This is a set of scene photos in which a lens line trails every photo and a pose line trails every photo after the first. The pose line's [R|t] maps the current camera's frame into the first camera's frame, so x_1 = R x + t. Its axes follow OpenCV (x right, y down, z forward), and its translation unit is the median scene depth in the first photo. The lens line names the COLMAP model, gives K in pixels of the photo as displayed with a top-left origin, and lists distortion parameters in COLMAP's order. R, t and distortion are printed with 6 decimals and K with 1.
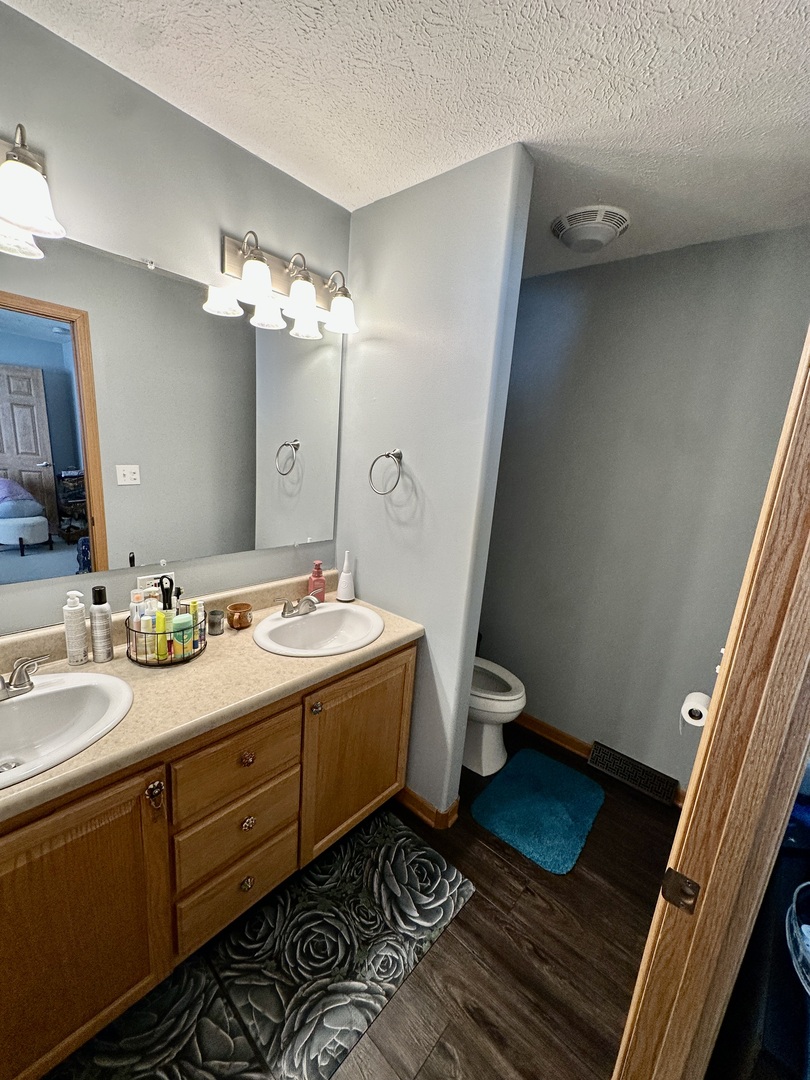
lens RADIAL K [[430.7, 0, 406.2], [0, 430.7, 538.3], [0, 0, 1]] dist [-0.006850, 0.001493]
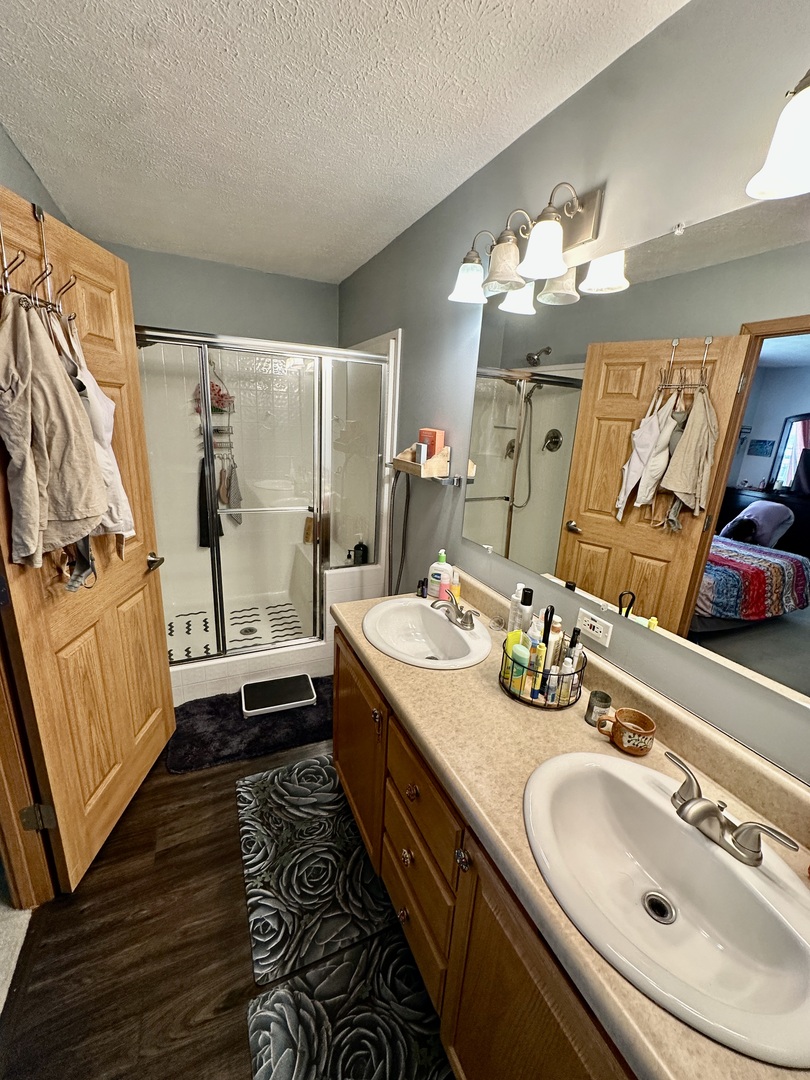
lens RADIAL K [[430.7, 0, 402.1], [0, 430.7, 535.5], [0, 0, 1]] dist [-0.006850, 0.001493]
pose [[-0.386777, 0.155140, -0.909030, 0.367961], [-0.282013, 0.918623, 0.276769, -0.222296], [0.877993, 0.363406, -0.311551, 1.032822]]
